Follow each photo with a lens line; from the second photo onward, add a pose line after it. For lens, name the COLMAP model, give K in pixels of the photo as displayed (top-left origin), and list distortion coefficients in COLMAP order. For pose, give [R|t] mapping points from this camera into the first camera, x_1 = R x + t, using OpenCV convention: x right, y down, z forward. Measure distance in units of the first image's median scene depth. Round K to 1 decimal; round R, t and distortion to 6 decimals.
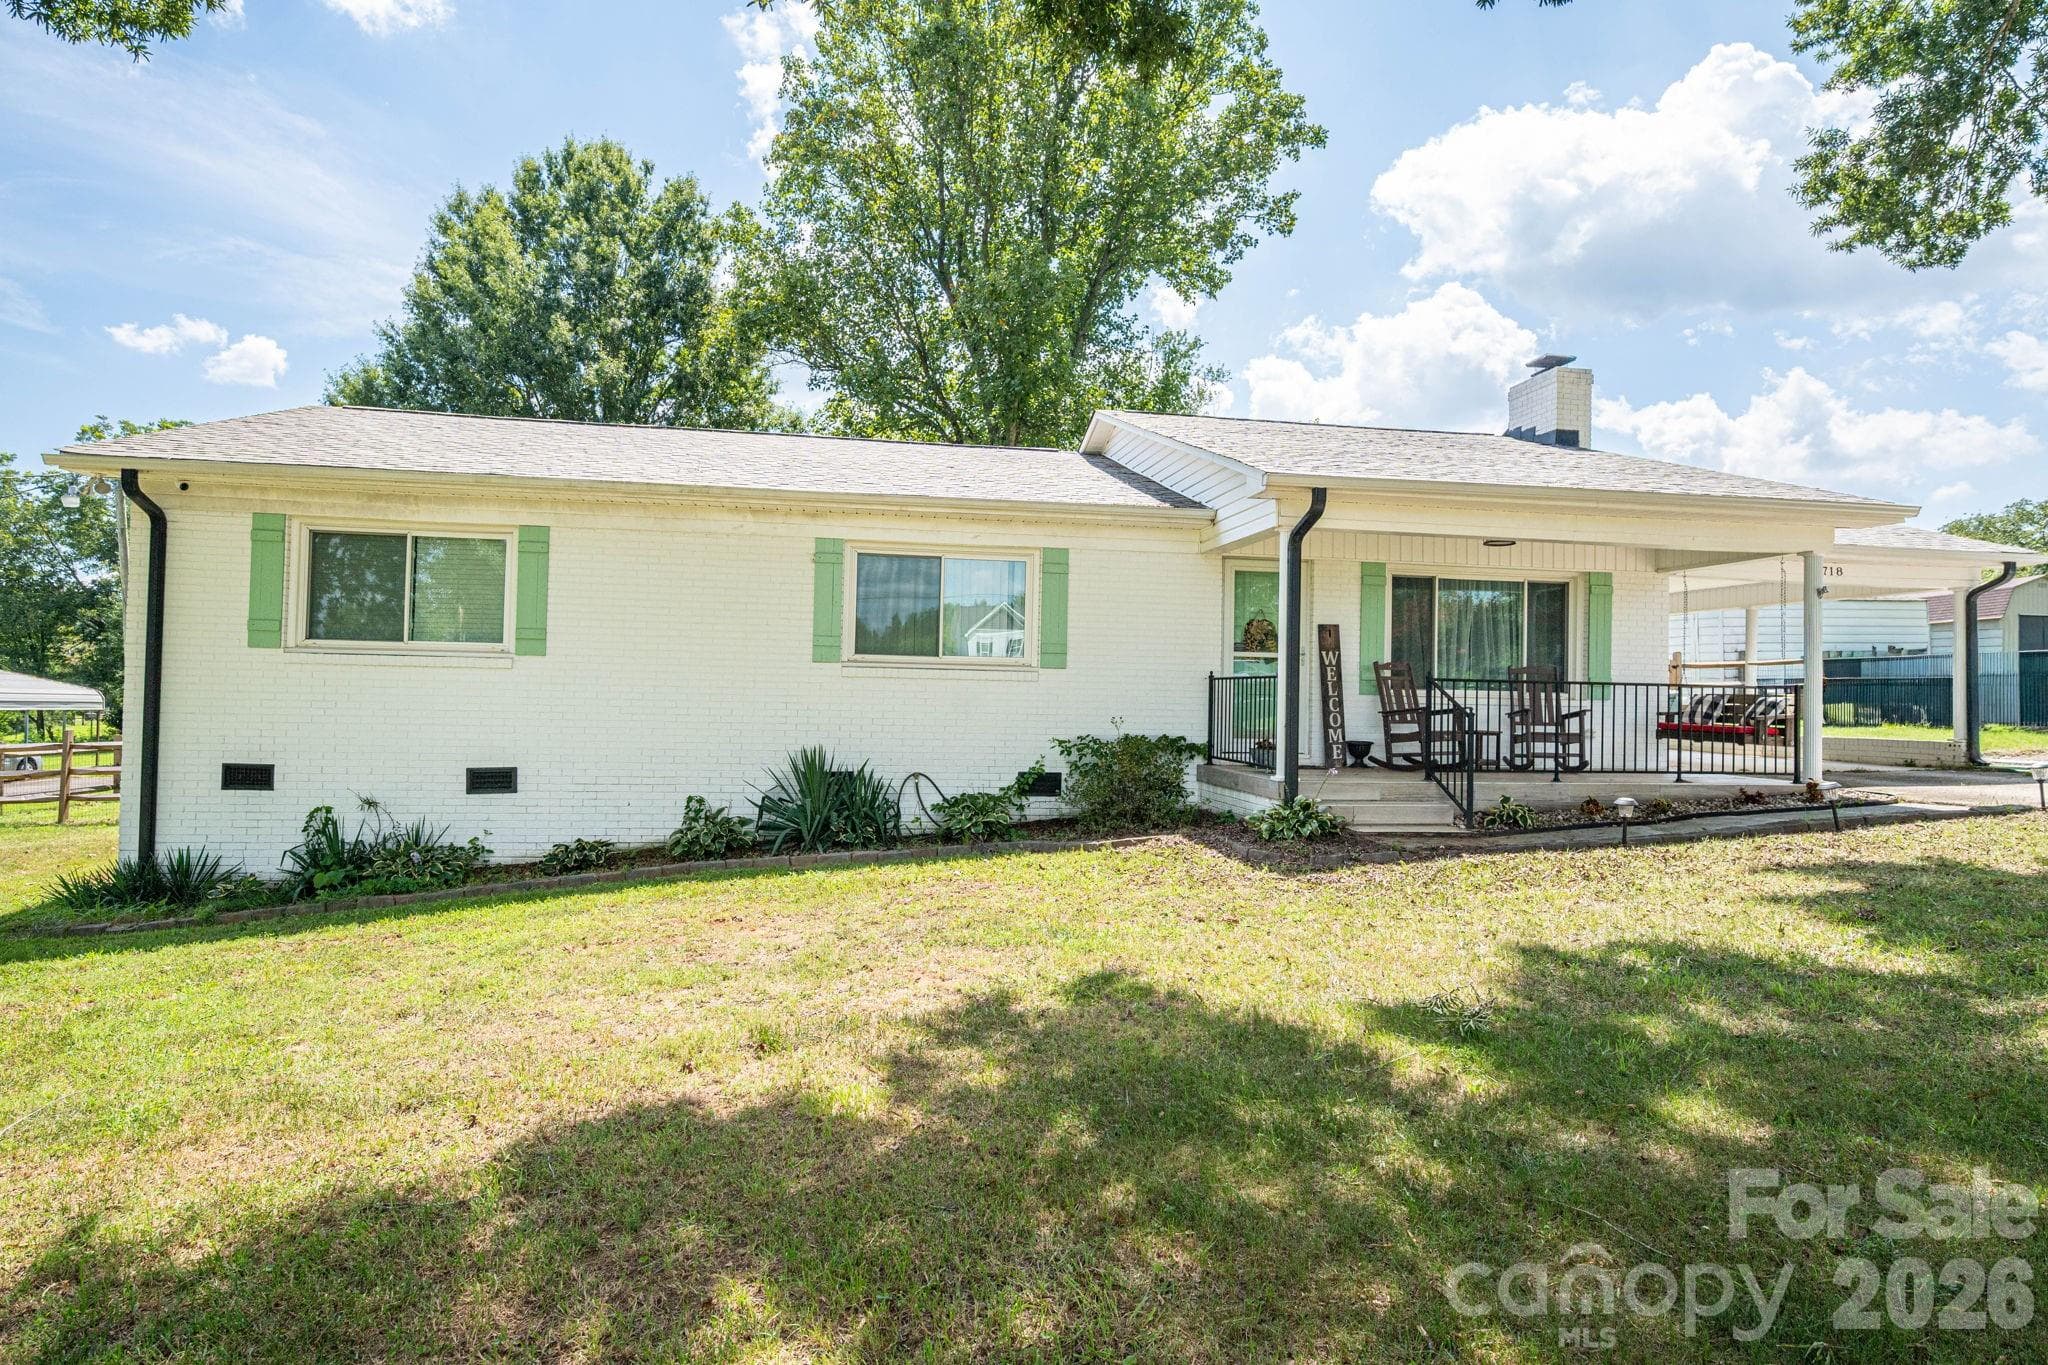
lens RADIAL K [[1031.0, 0, 1027.6], [0, 1031.0, 649.9], [0, 0, 1]] dist [-0.001825, -0.000587]
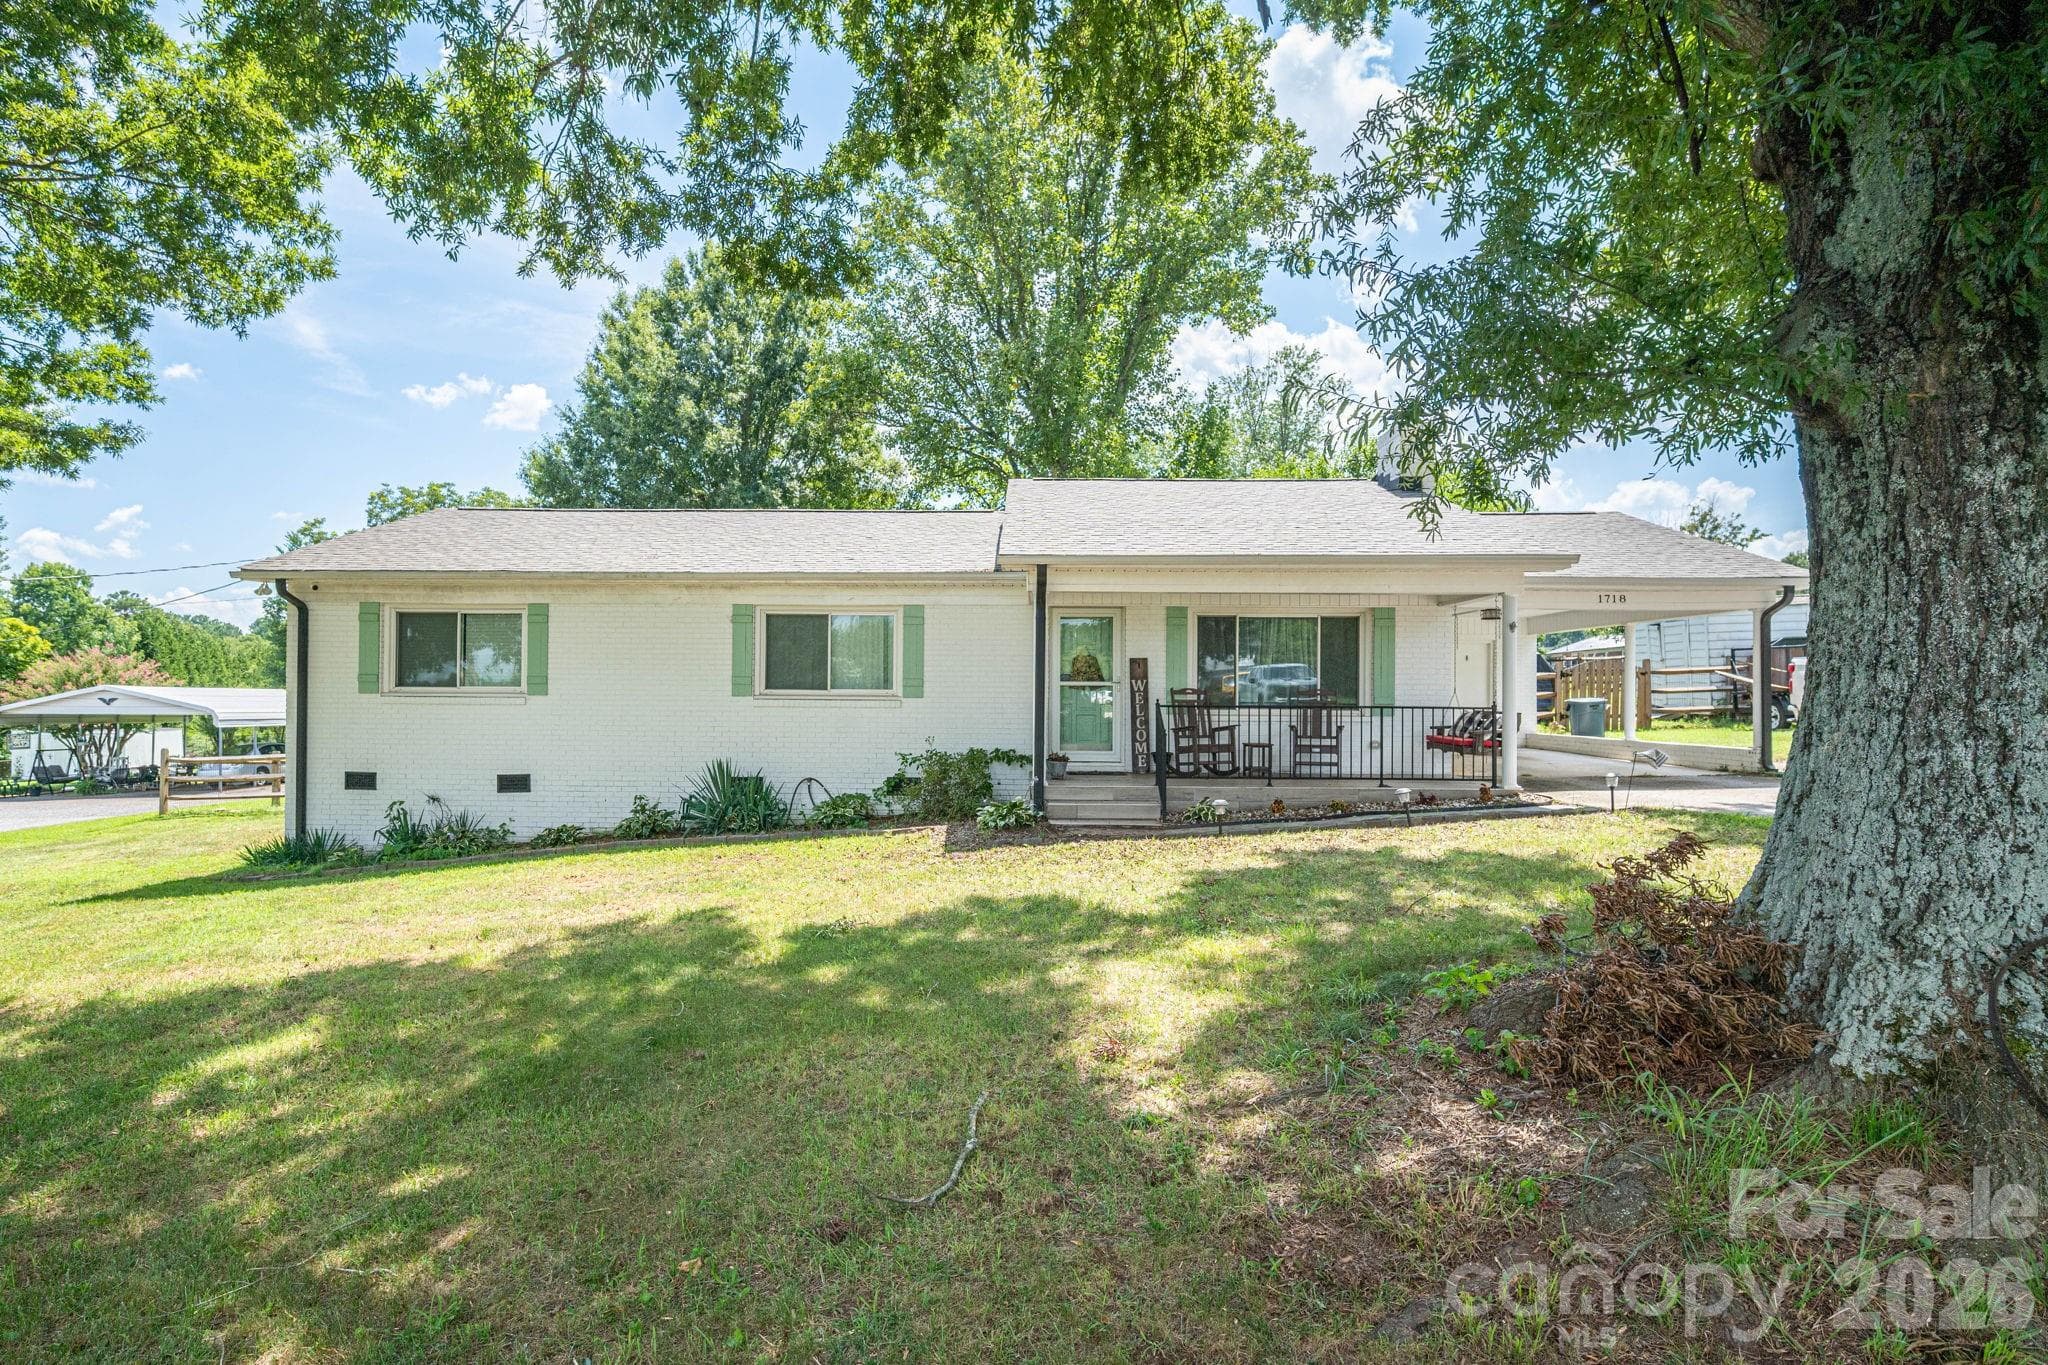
lens RADIAL K [[985.8, 0, 1029.5], [0, 985.8, 659.2], [0, 0, 1]] dist [-0.000816, -0.000163]
pose [[0.984524, -0.019880, -0.174117, 0.385927], [0.020958, 0.999771, 0.004355, -0.032871], [0.173991, -0.007937, 0.984715, -0.199306]]
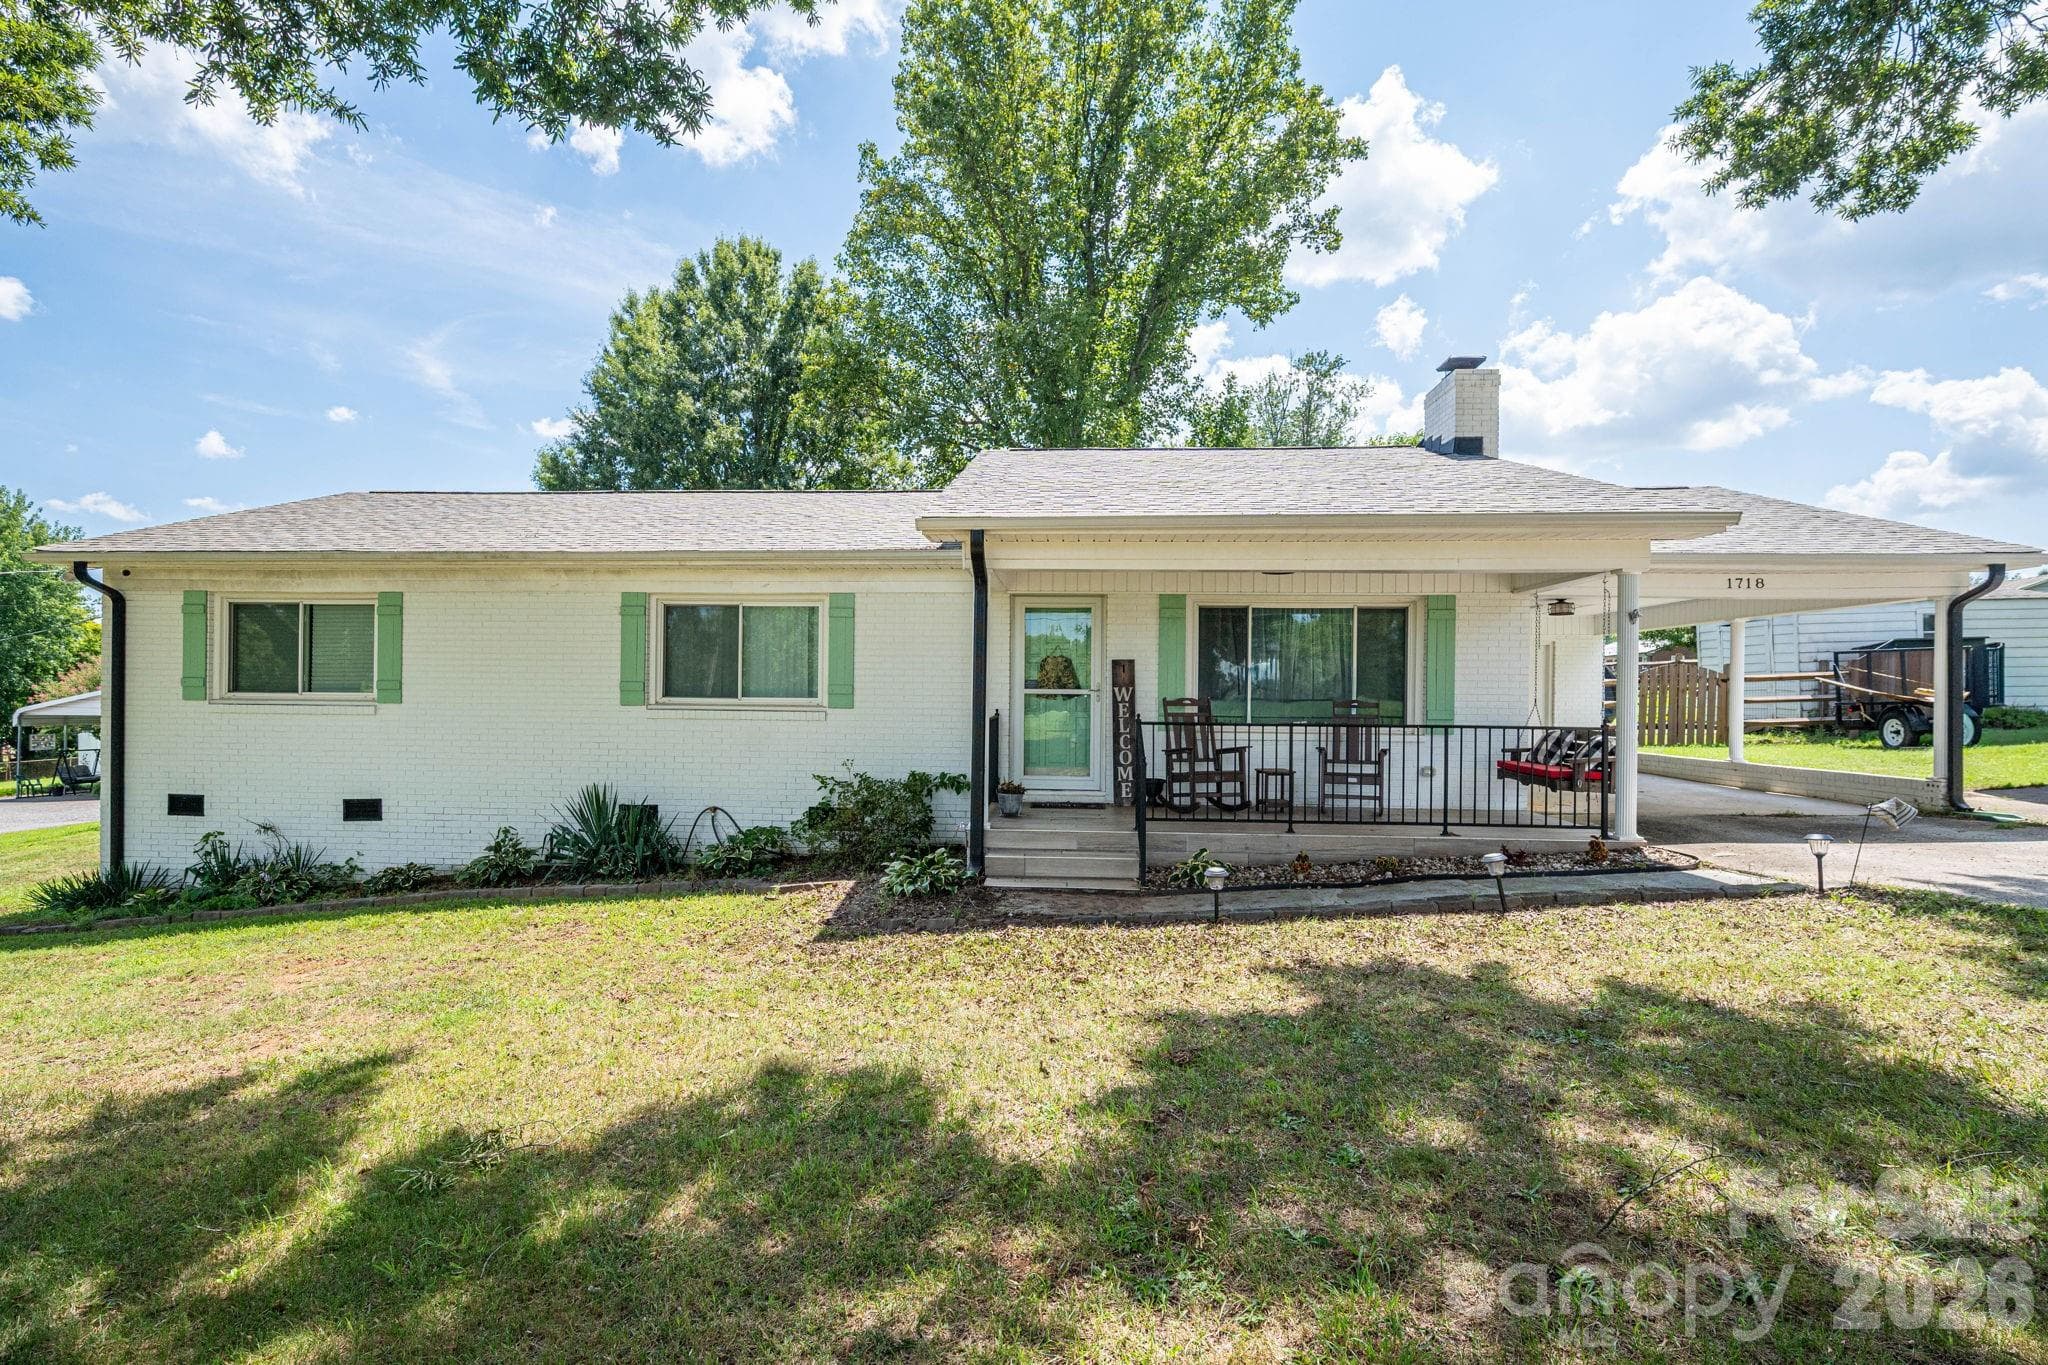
lens RADIAL K [[925.7, 0, 1015.7], [0, 925.7, 675.3], [0, 0, 1]] dist [-0.000702, -0.000389]
pose [[0.974807, -0.015234, -0.222528, 0.405574], [0.019116, 0.999700, 0.015302, -0.026522], [0.222228, -0.019170, 0.974806, 0.124048]]
